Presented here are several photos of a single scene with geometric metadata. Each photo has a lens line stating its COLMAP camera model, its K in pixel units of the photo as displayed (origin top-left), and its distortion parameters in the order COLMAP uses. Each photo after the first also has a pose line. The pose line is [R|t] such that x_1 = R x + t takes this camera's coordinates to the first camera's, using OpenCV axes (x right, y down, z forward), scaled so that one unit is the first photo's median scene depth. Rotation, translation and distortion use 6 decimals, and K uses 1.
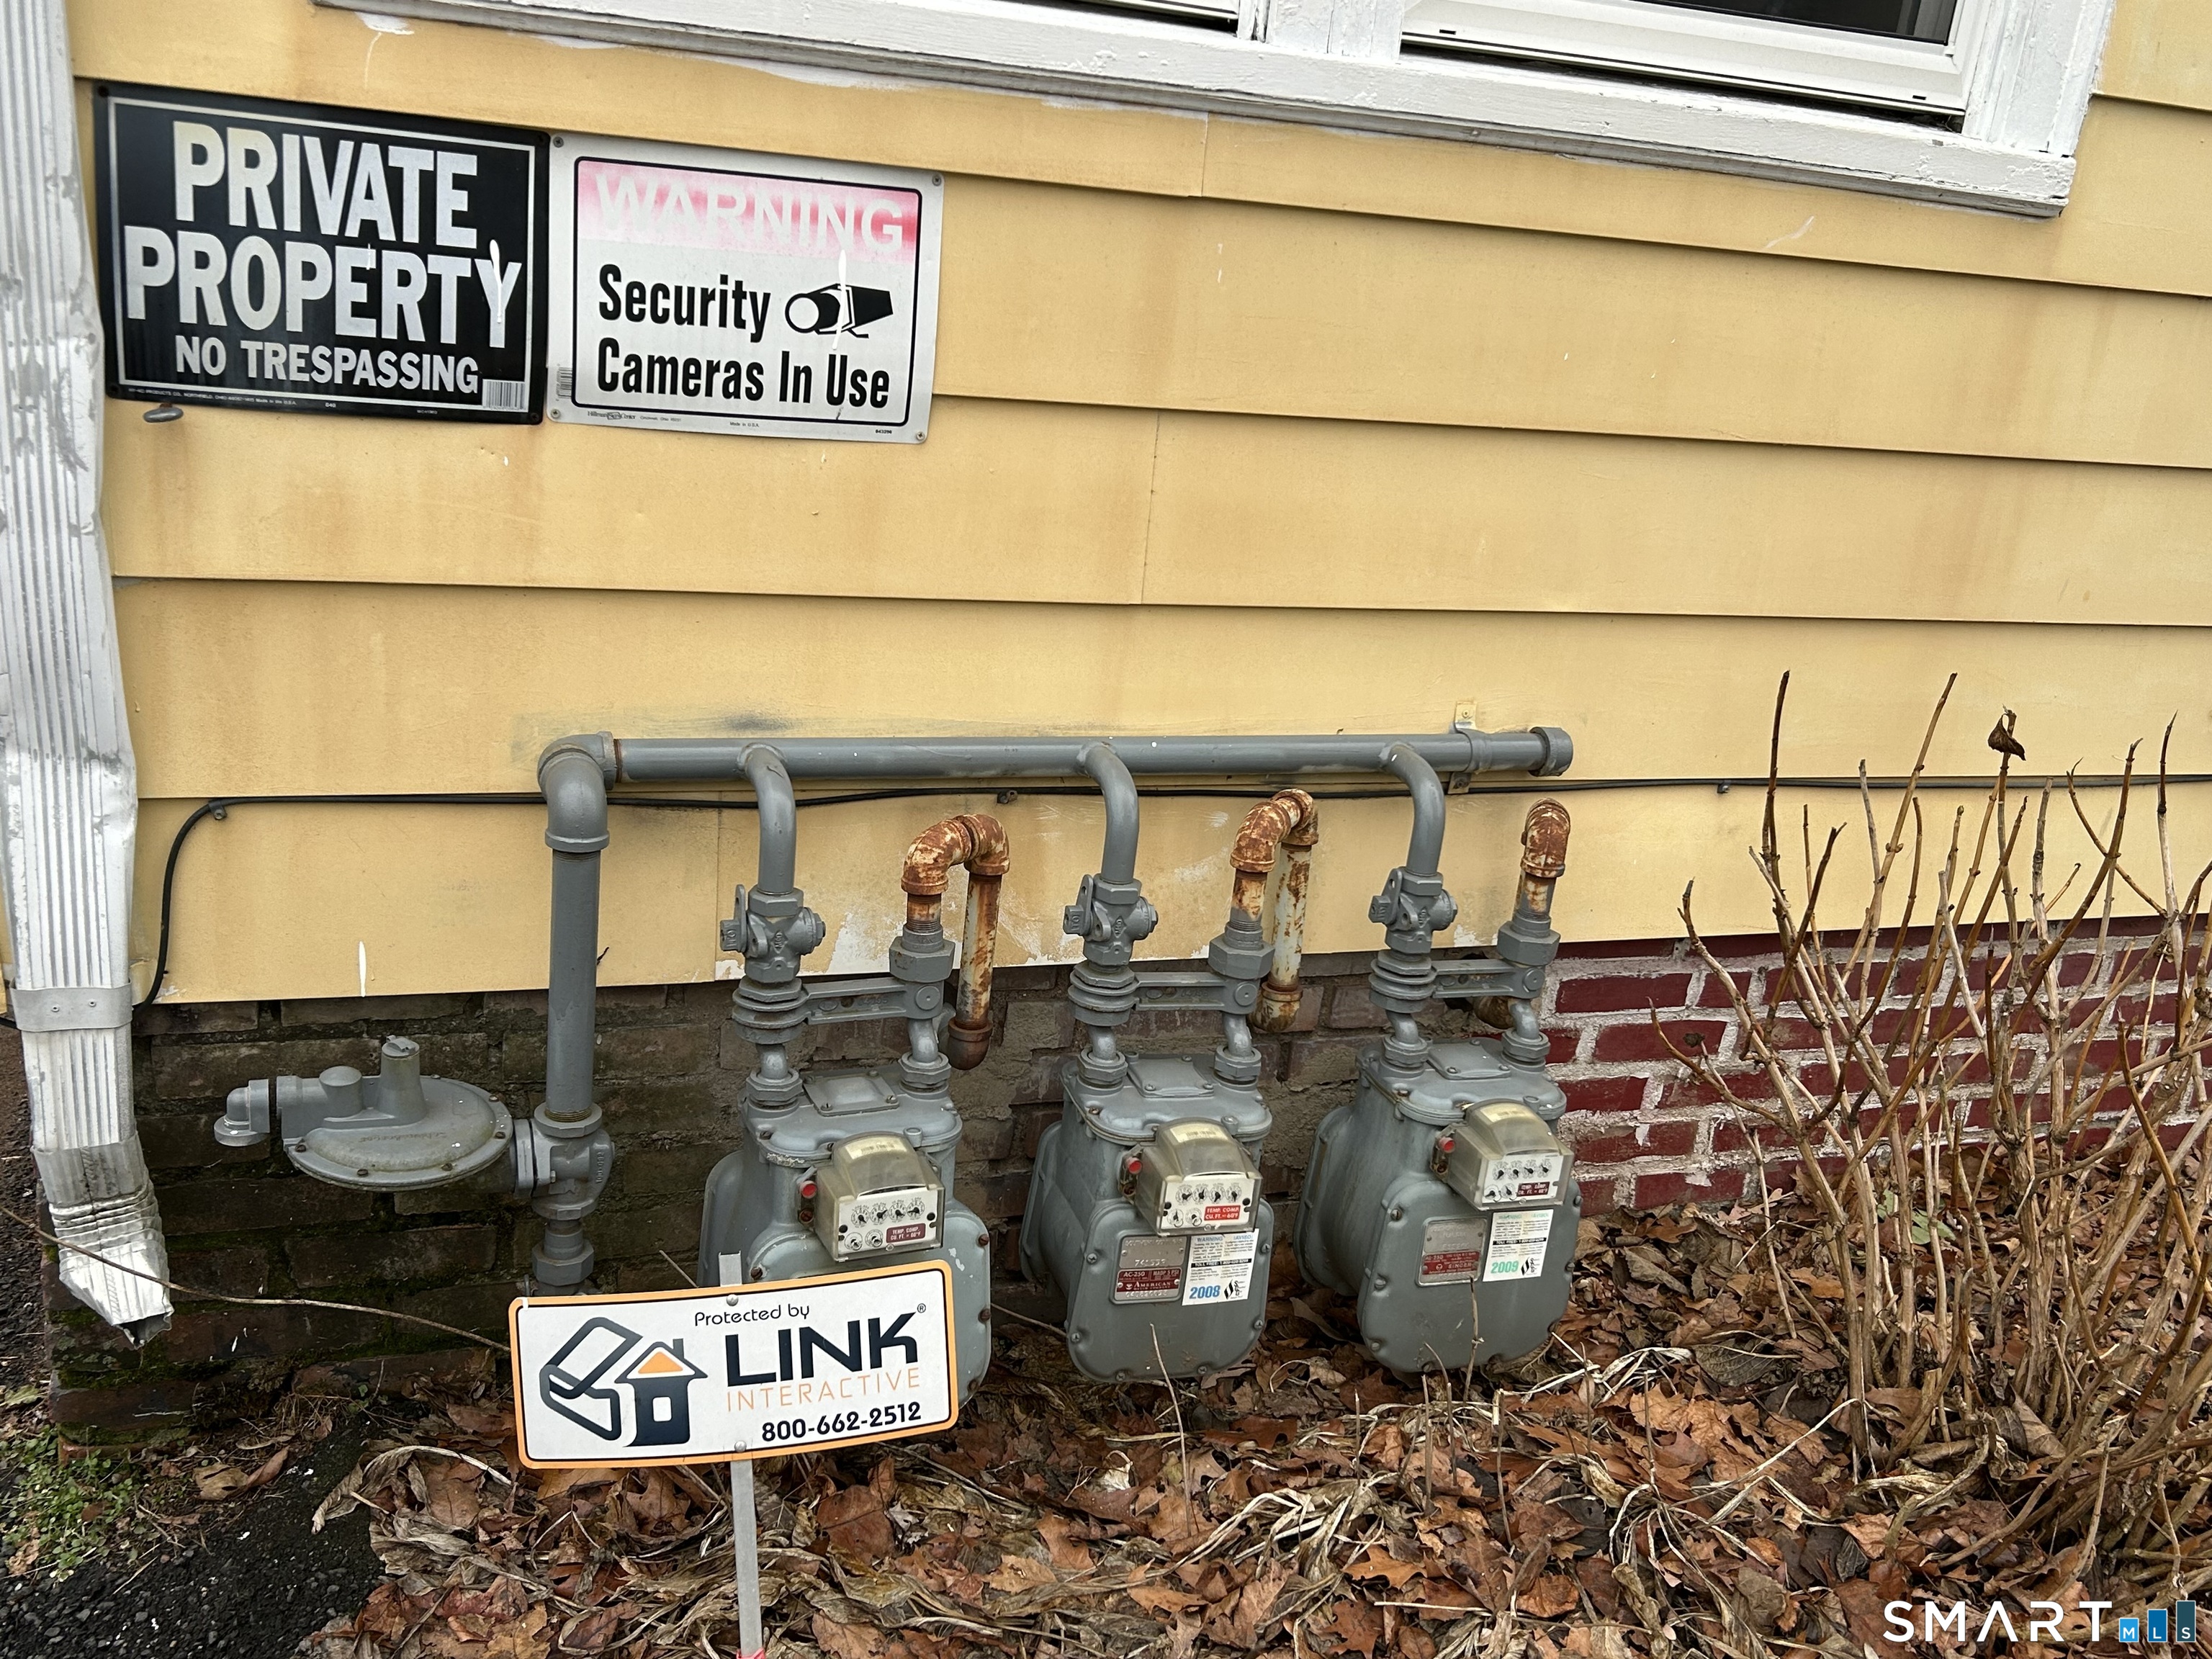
lens RADIAL K [[1972.5, 0, 1104.1], [0, 1972.5, 760.6], [0, 0, 1]] dist [0.078754, -0.006057]
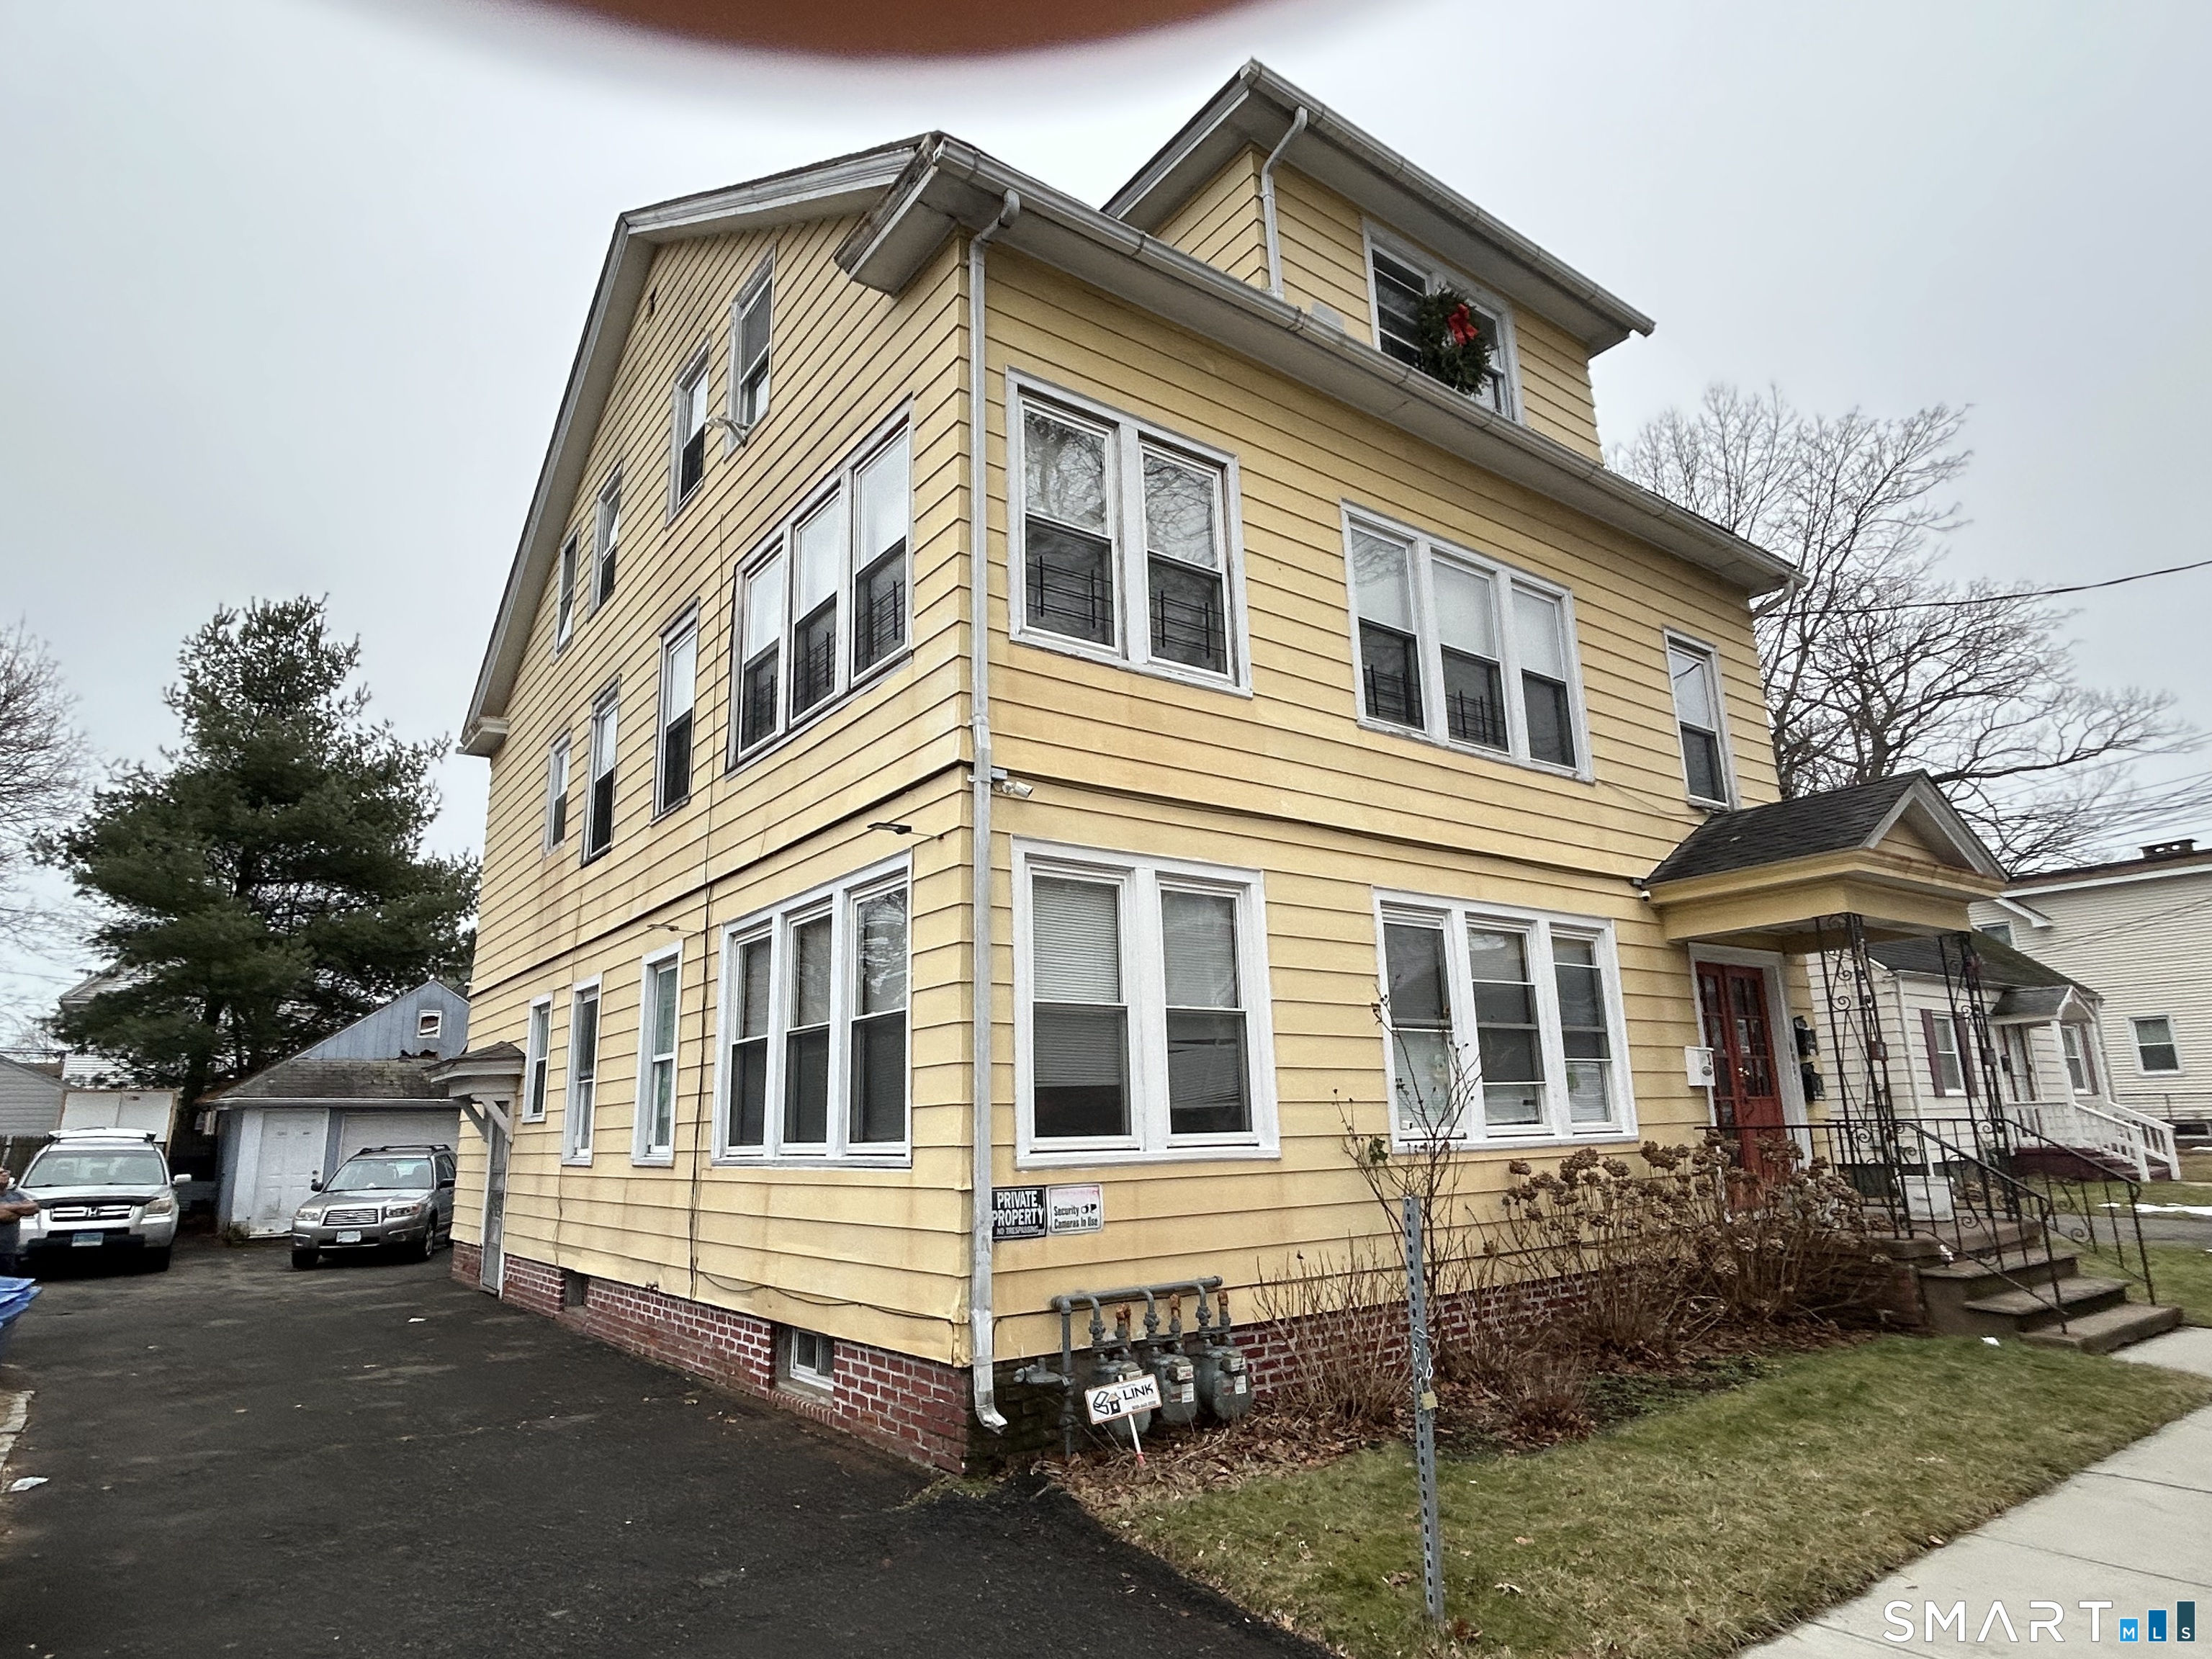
lens RADIAL K [[1257.8, 0, 1106.0], [0, 1257.8, 829.5], [0, 0, 1]] dist [-0.000688, -0.000101]
pose [[0.948973, -0.056990, 0.310165, -1.138781], [0.207649, 0.853148, -0.478561, 0.571805], [-0.237343, 0.518547, 0.821448, -2.497012]]
